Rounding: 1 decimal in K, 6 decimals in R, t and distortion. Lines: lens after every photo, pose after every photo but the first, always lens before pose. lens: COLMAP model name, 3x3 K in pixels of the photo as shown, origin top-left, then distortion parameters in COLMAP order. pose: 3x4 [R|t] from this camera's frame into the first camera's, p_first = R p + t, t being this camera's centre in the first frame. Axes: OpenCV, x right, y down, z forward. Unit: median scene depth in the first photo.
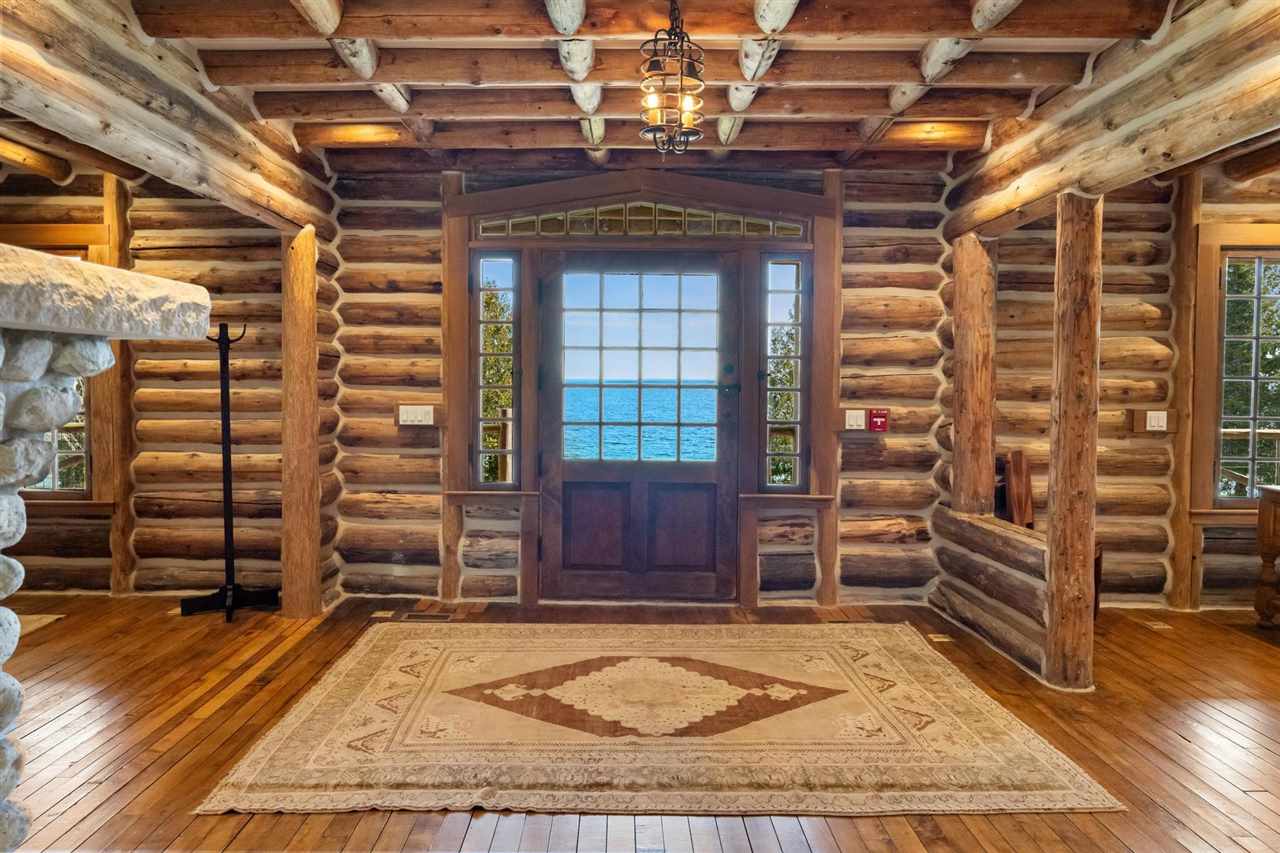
lens RADIAL K [[818.5, 0, 692.2], [0, 818.5, 413.3], [0, 0, 1]] dist [-0.005638, 0.002122]
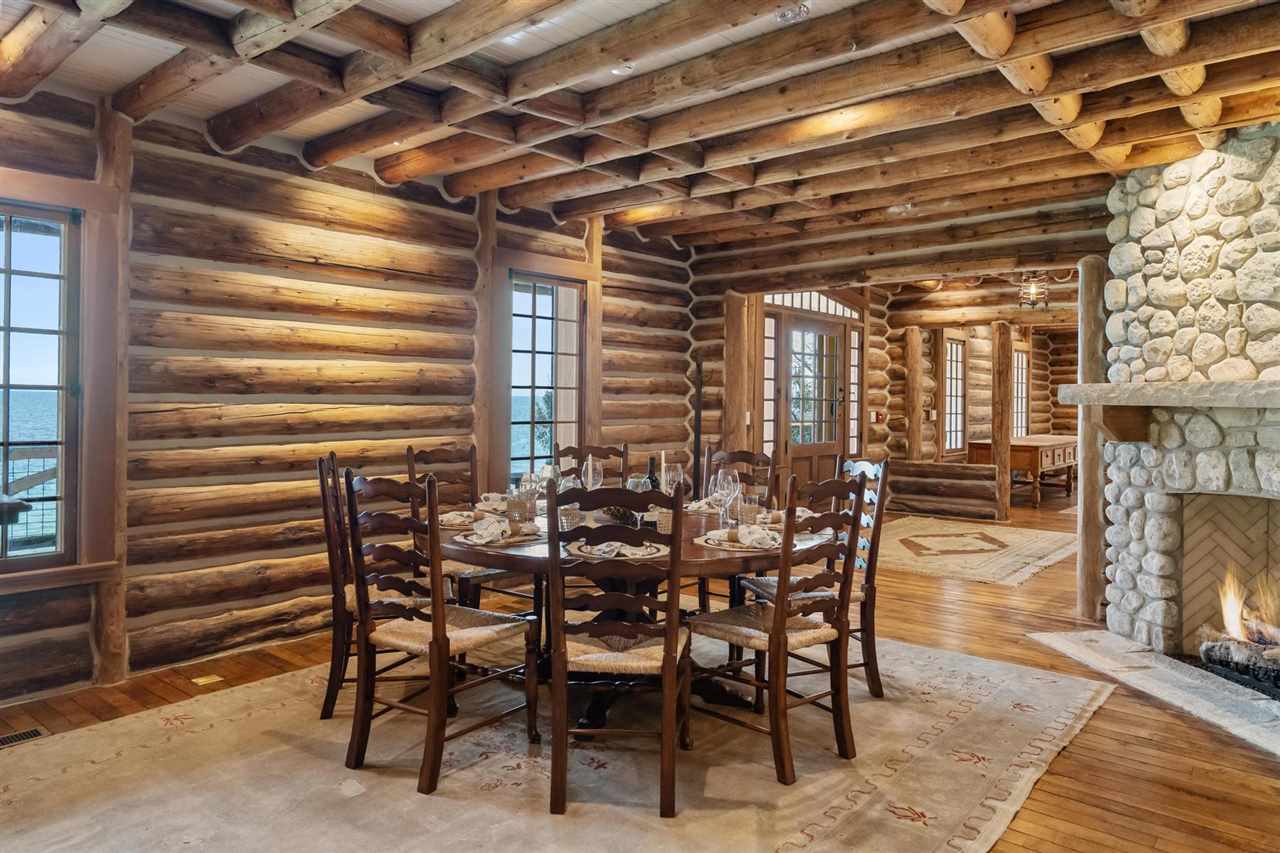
lens RADIAL K [[824.1, 0, 637.3], [0, 824.1, 393.6], [0, 0, 1]] dist [0.002015, -0.001726]
pose [[0.647906, 0.006395, 0.761694, -1.639789], [0.019107, 0.999514, -0.024644, -0.008816], [-0.761481, 0.030520, 0.647468, 0.168314]]
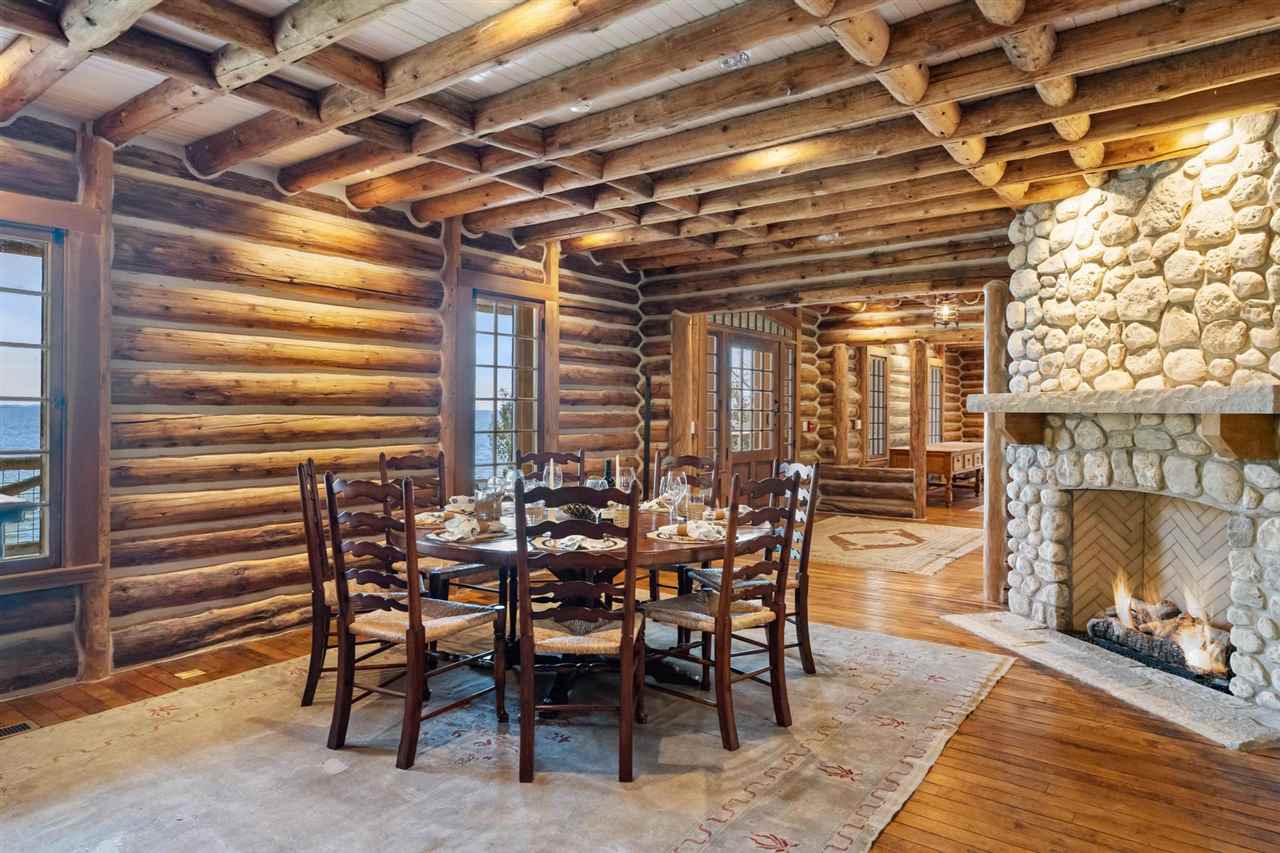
lens RADIAL K [[766.8, 0, 638.4], [0, 766.8, 411.1], [0, 0, 1]] dist [-0.000276, -0.000204]
pose [[0.596767, 0.000245, 0.802414, -1.656670], [0.024592, 0.999525, -0.018594, -0.004071], [-0.802037, 0.030829, 0.596478, 0.162297]]
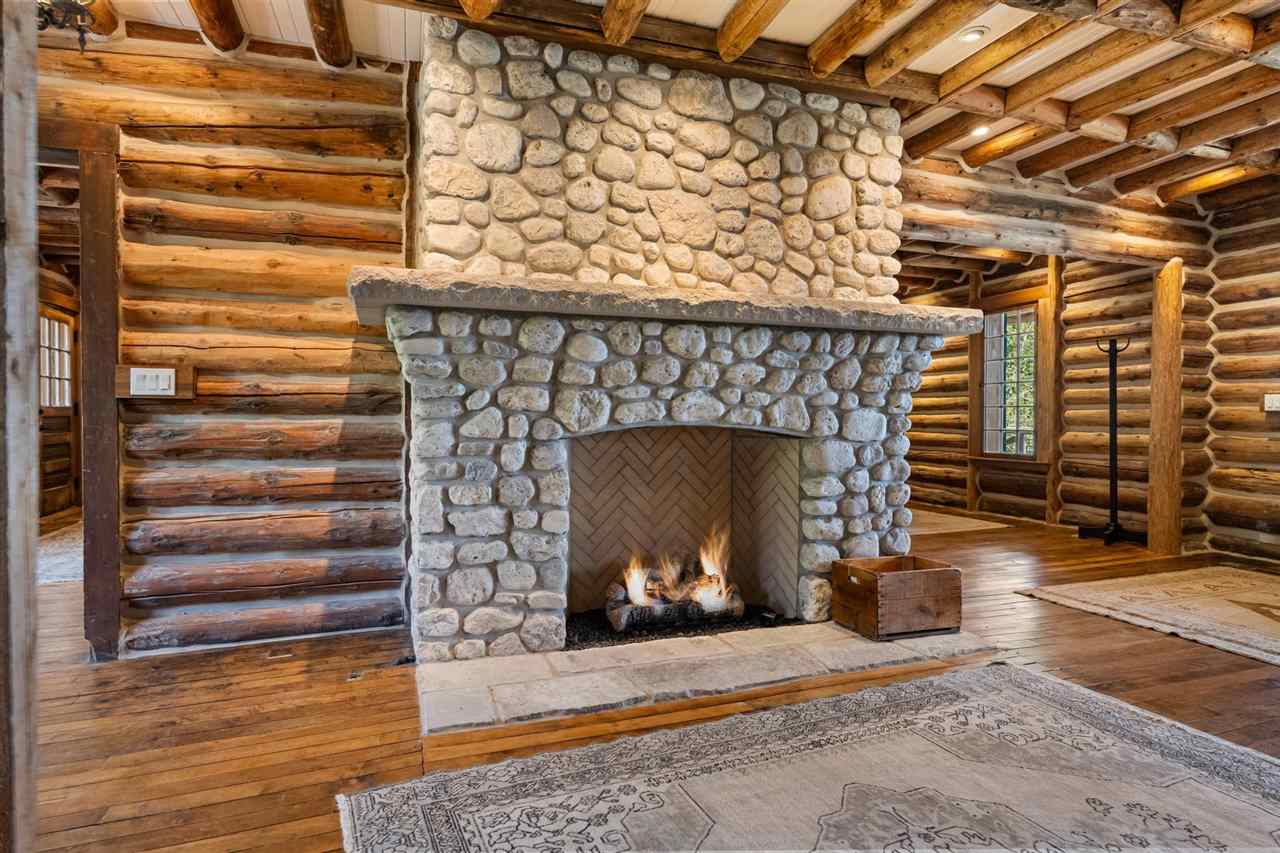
lens RADIAL K [[685.7, 0, 626.2], [0, 685.7, 422.6], [0, 0, 1]] dist [-0.001800, -0.002108]
pose [[0.305569, 0.009334, -0.952124, 0.288518], [-0.032886, 0.999459, -0.000756, 0.060754], [0.951602, 0.031543, 0.305711, -0.163095]]
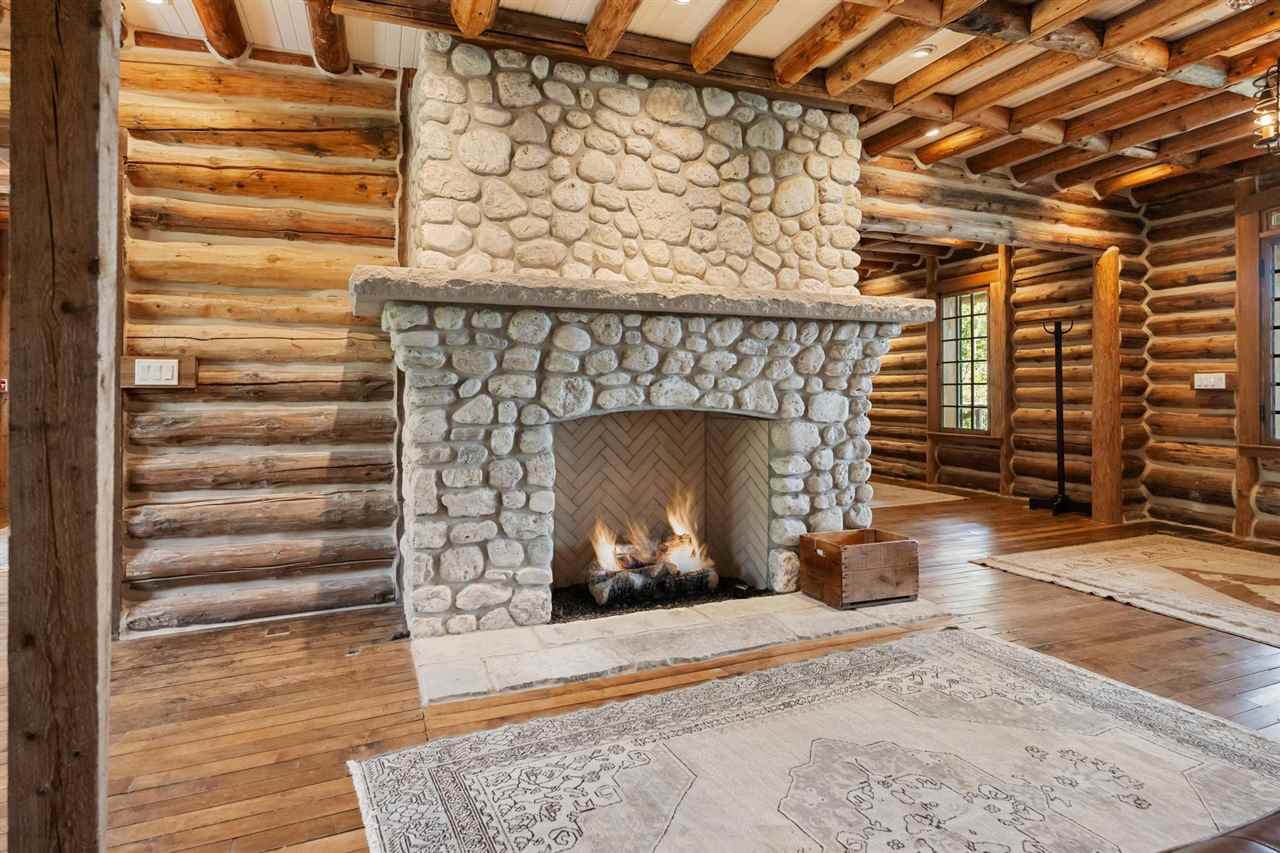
lens RADIAL K [[681.9, 0, 628.5], [0, 681.9, 382.8], [0, 0, 1]] dist [-0.003151, 0.000481]
pose [[0.350017, -0.011156, -0.936677, 0.314227], [-0.029090, 0.999317, -0.022772, 0.053016], [0.936291, 0.035218, 0.349454, -0.180795]]
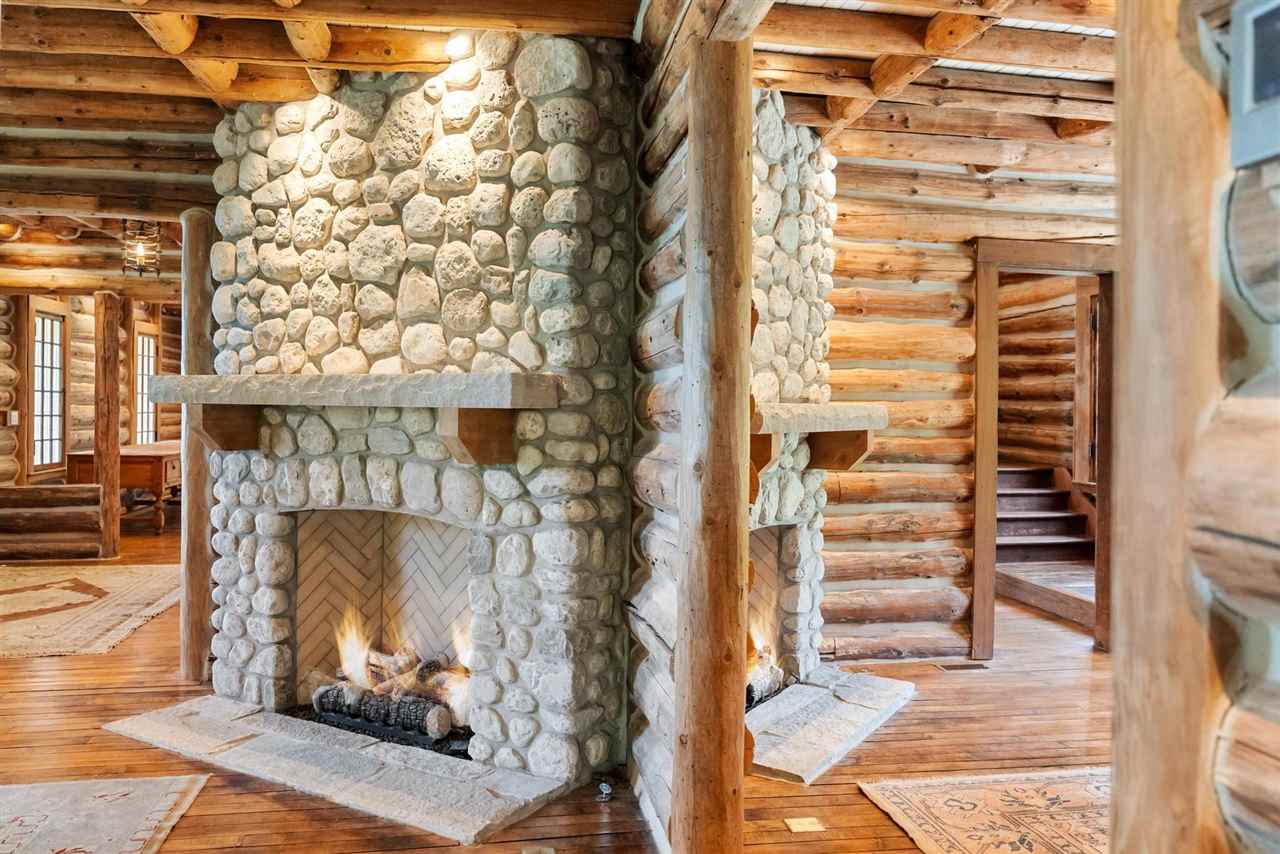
lens RADIAL K [[995.2, 0, 641.9], [0, 995.2, 406.1], [0, 0, 1]] dist [-0.004699, 0.004207]
pose [[-0.171980, -0.008734, 0.985062, -1.498033], [0.024279, 0.999619, 0.013101, -0.008846], [-0.984801, 0.026170, -0.171702, 0.147226]]
